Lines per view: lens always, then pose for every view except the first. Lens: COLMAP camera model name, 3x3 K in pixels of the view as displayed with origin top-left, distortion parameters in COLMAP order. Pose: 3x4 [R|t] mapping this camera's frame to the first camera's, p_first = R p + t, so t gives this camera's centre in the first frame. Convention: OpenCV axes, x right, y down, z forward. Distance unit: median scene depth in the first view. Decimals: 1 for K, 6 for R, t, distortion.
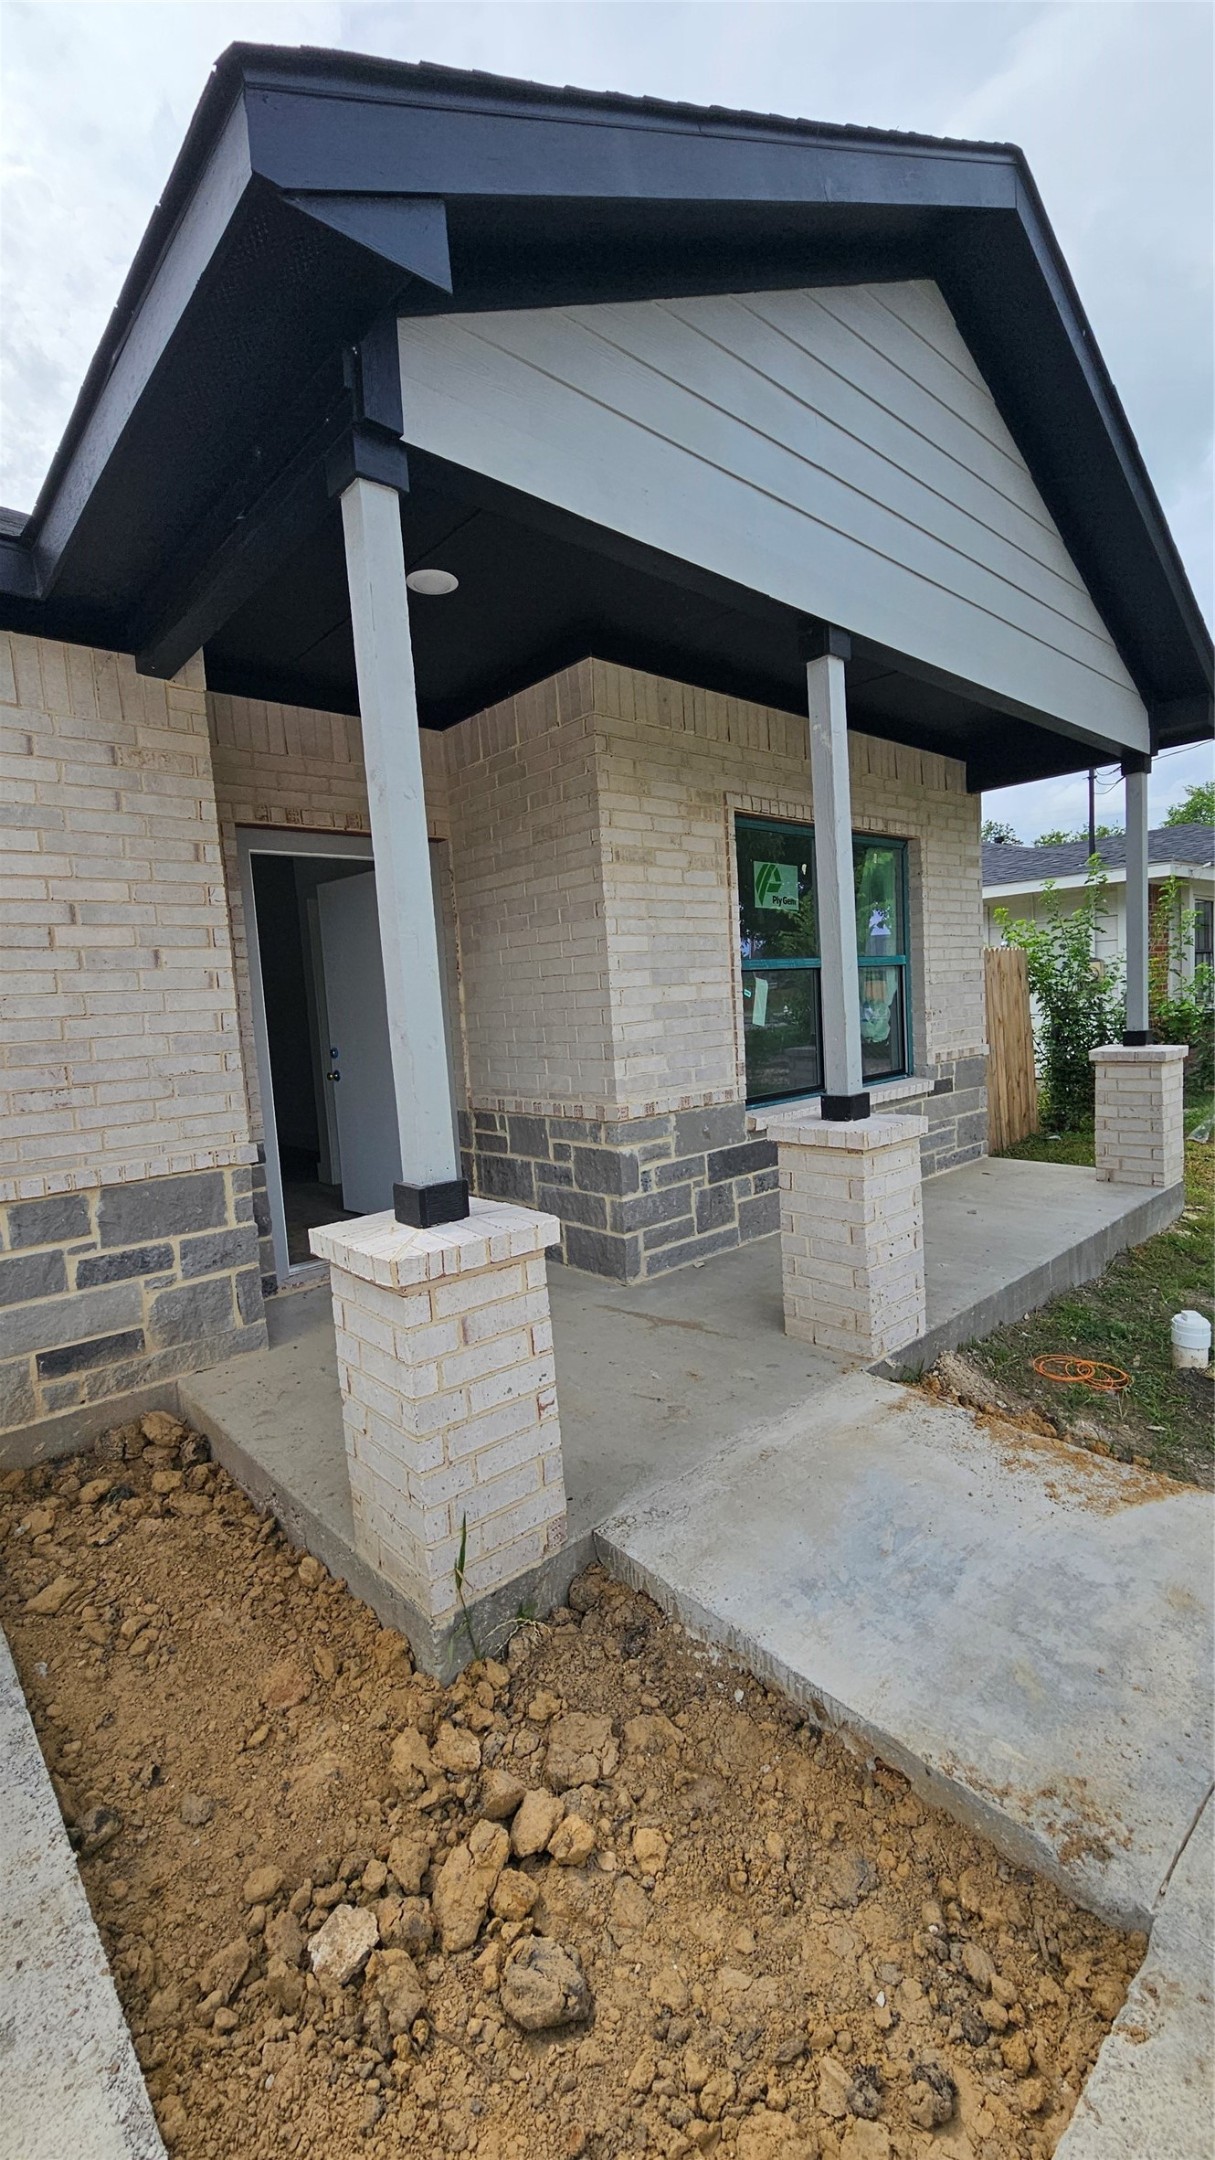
lens RADIAL K [[898.2, 0, 616.0], [0, 898.2, 1080.7], [0, 0, 1]] dist [-0.003490, 0.001320]
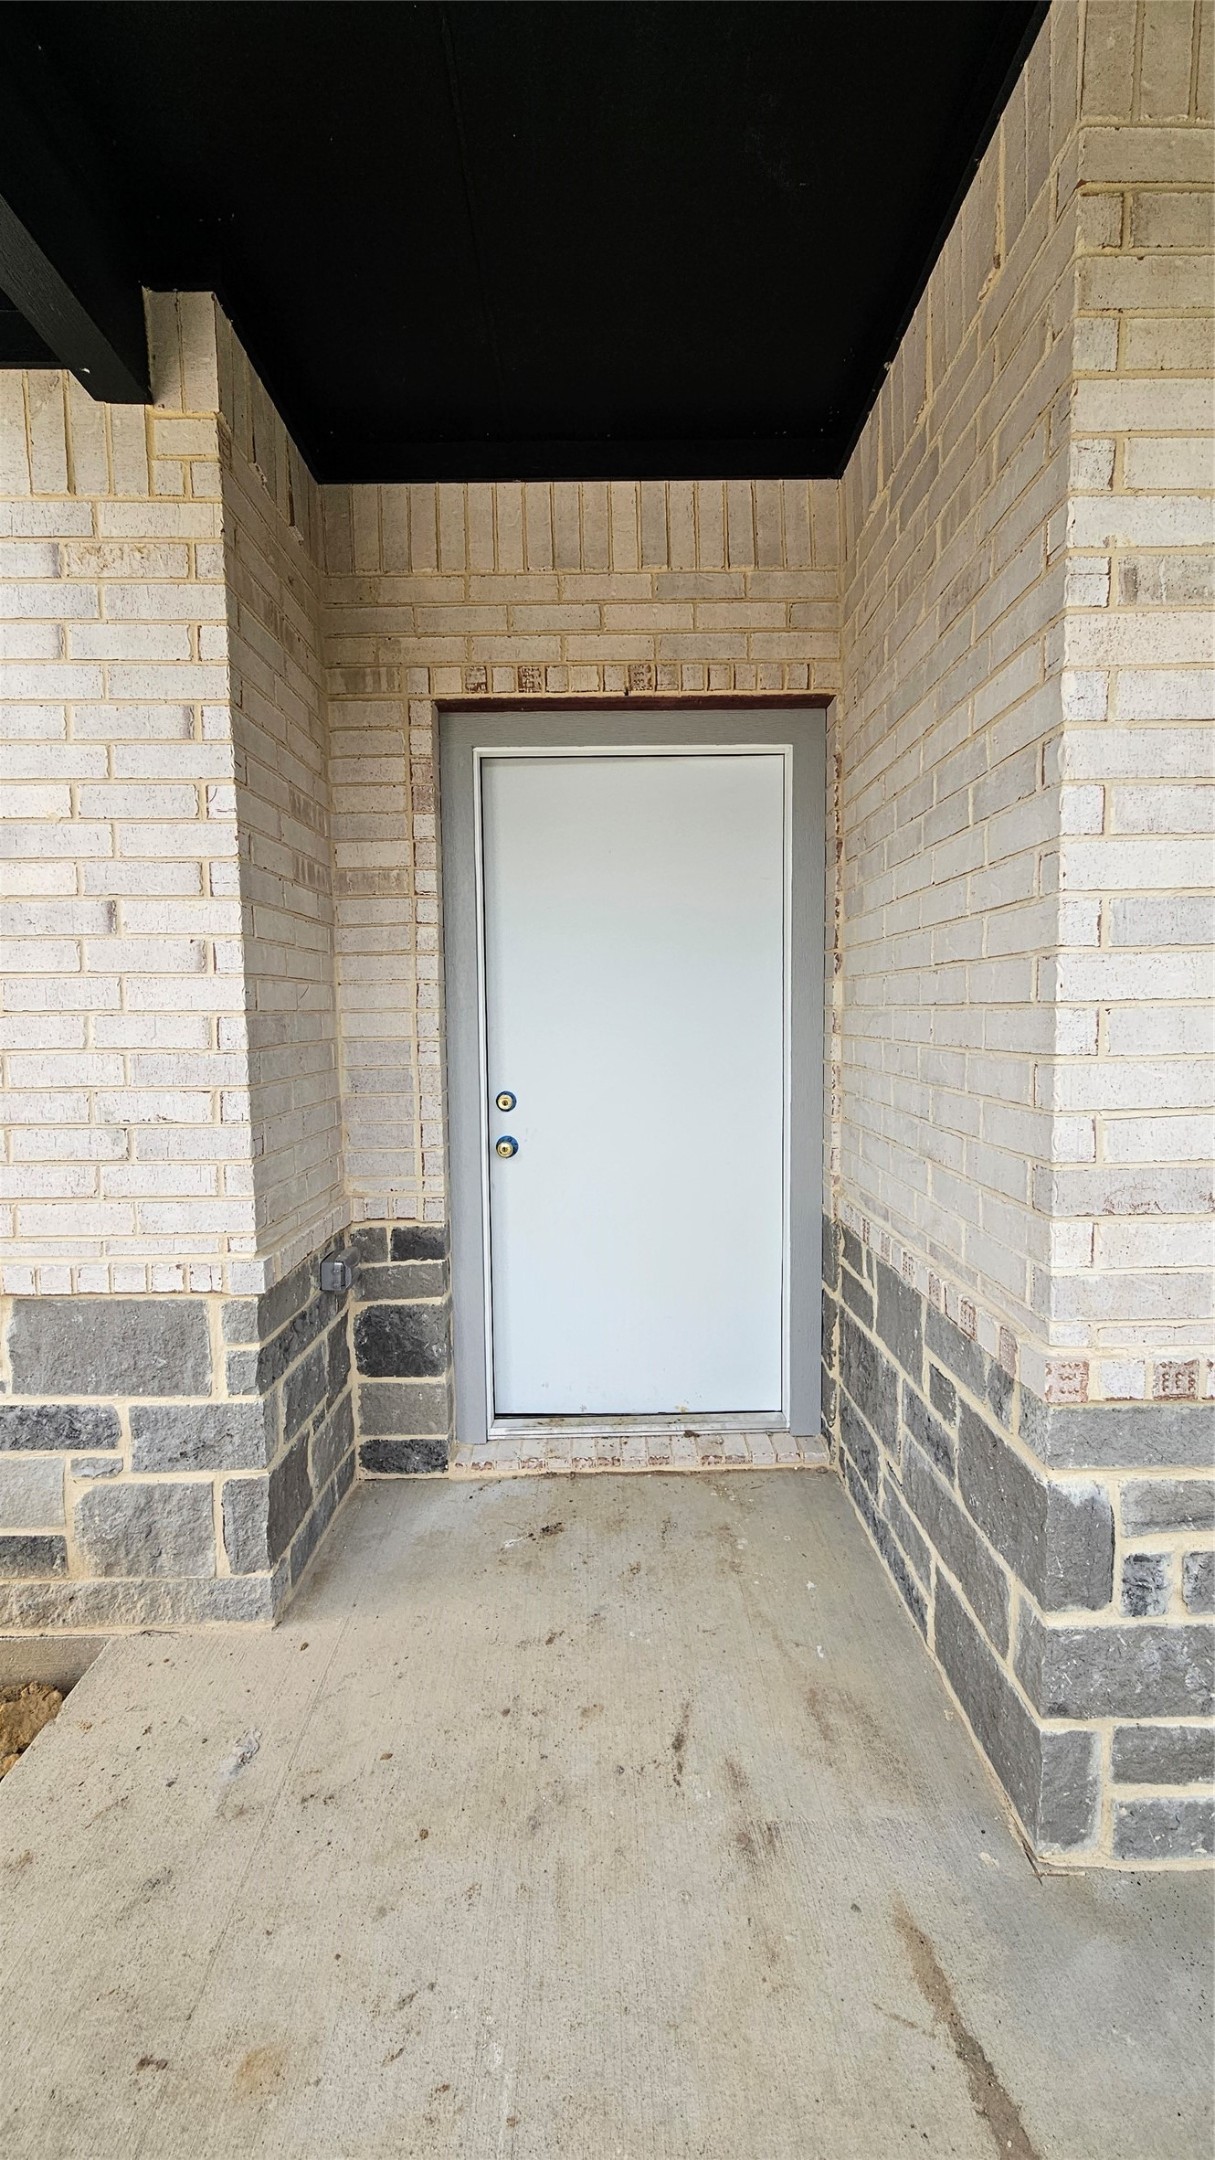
lens RADIAL K [[898.2, 0, 606.8], [0, 898.2, 1077.9], [0, 0, 1]] dist [-0.003490, 0.001320]
pose [[0.749415, 0.099598, -0.654567, 0.100697], [-0.094331, 0.994597, 0.043337, -0.084941], [0.655346, 0.029268, 0.754761, 0.743884]]
